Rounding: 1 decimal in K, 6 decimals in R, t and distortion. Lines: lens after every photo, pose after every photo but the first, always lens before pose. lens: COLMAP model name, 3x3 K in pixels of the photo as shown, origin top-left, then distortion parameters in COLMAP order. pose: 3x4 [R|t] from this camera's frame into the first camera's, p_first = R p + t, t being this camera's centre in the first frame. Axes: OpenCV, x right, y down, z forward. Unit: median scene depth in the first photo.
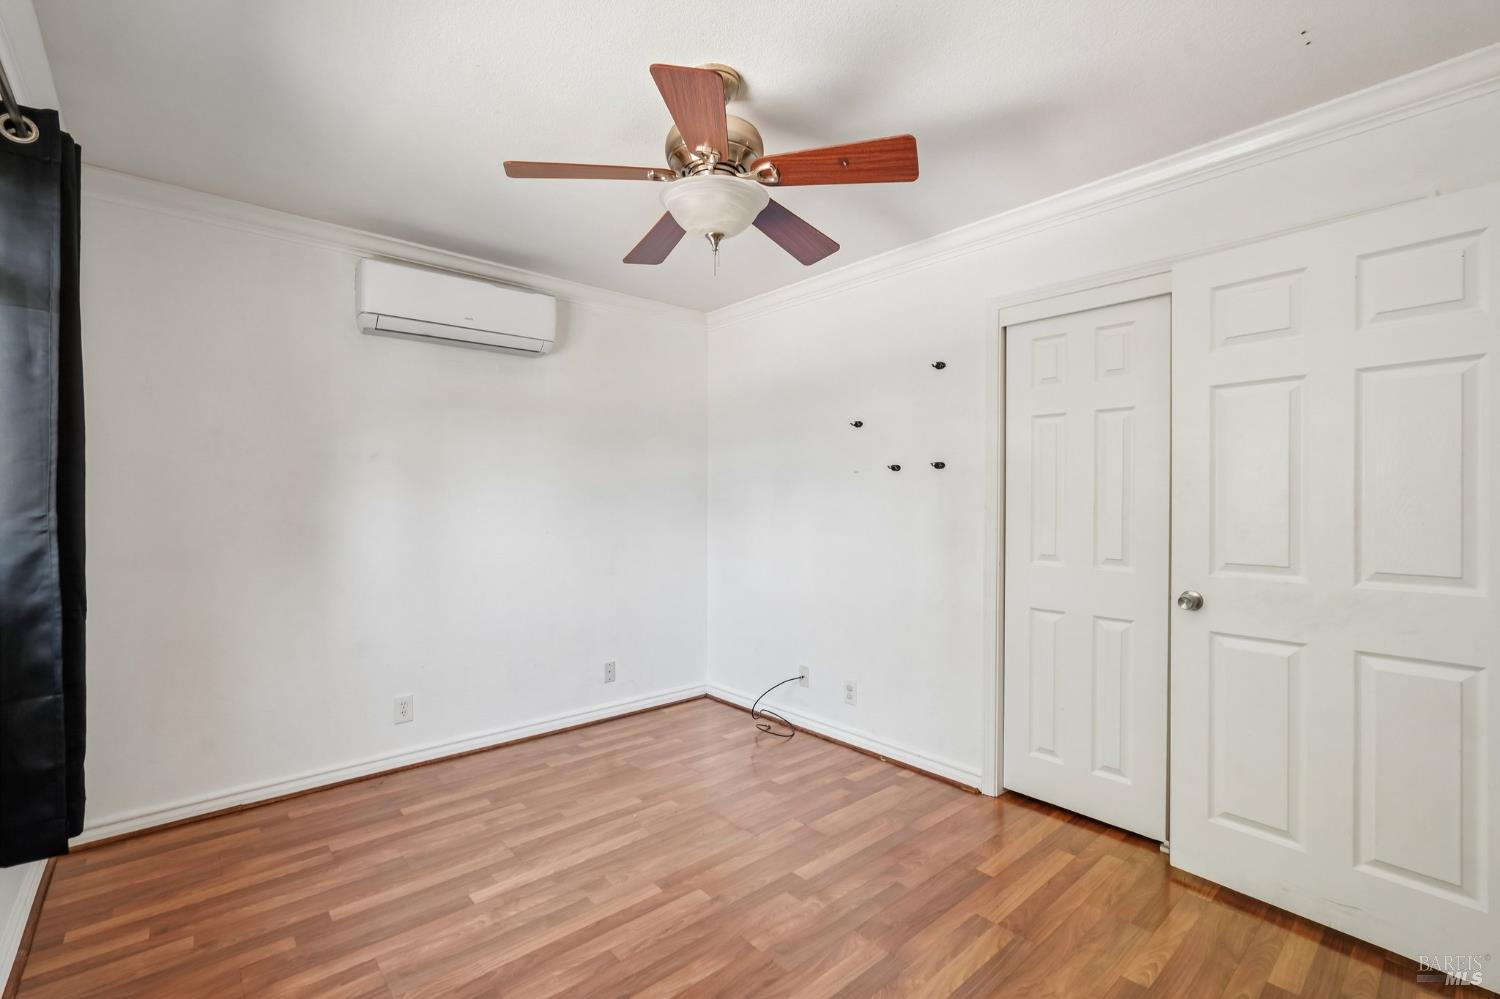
lens RADIAL K [[658.1, 0, 750.0], [0, 658.1, 499.5], [0, 0, 1]] dist [0.000858, 0.000306]
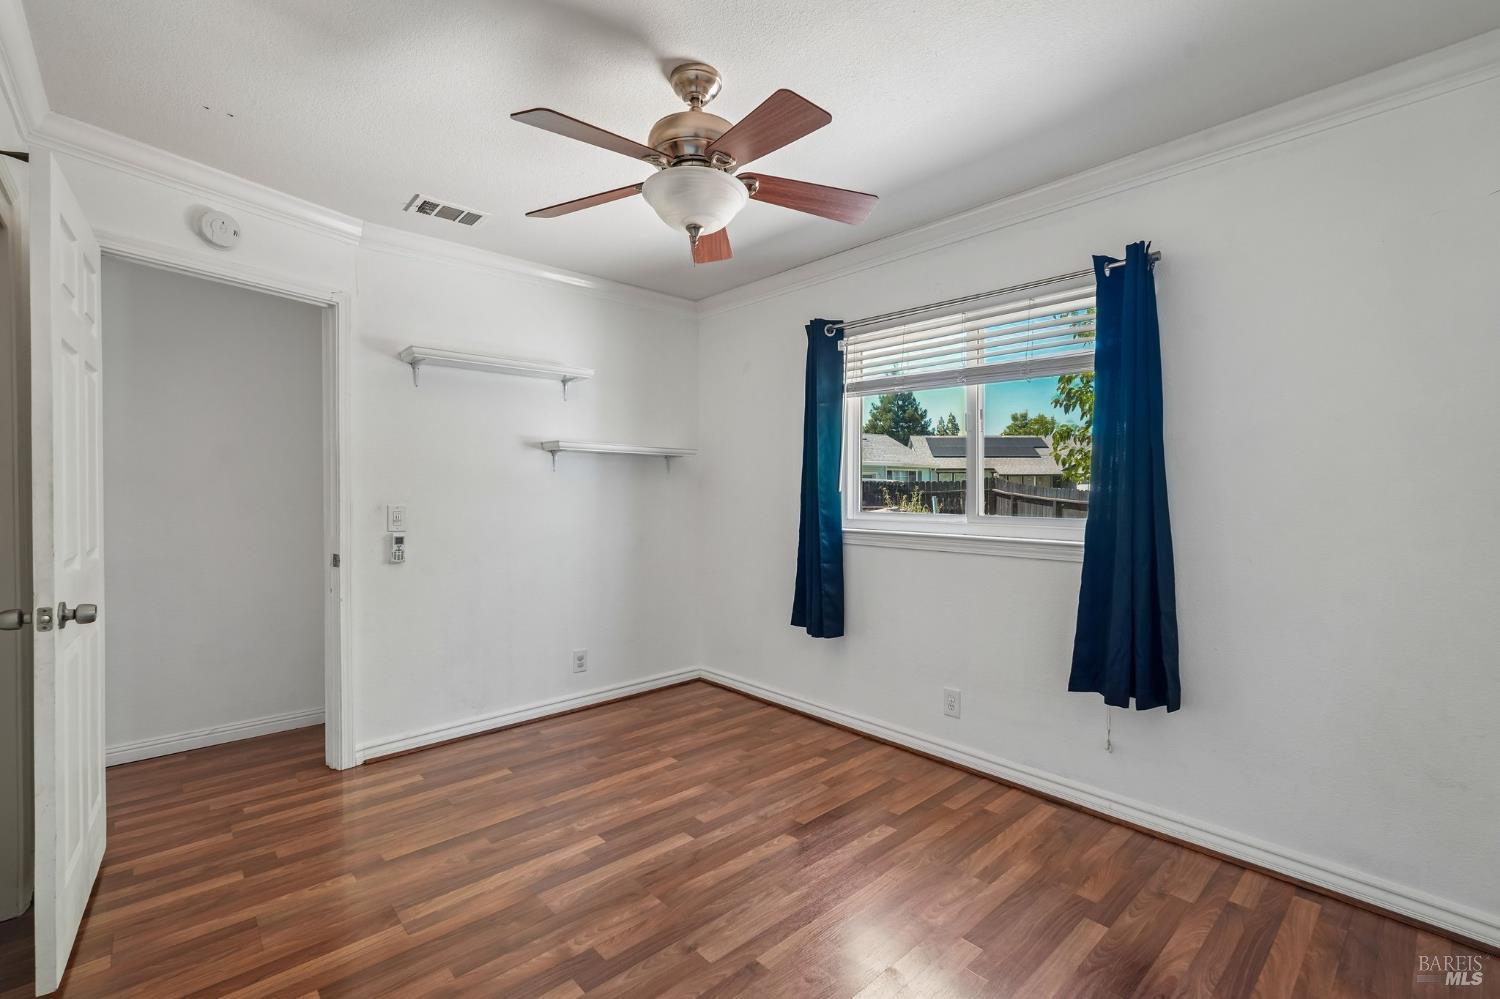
lens RADIAL K [[658.1, 0, 750.0], [0, 658.1, 499.5], [0, 0, 1]] dist [0.000858, 0.000306]
pose [[-0.999956, -0.001376, -0.009313, -0.131951], [-0.001480, 0.999937, 0.011160, 0.010259], [0.009297, 0.011173, -0.999894, 2.040594]]
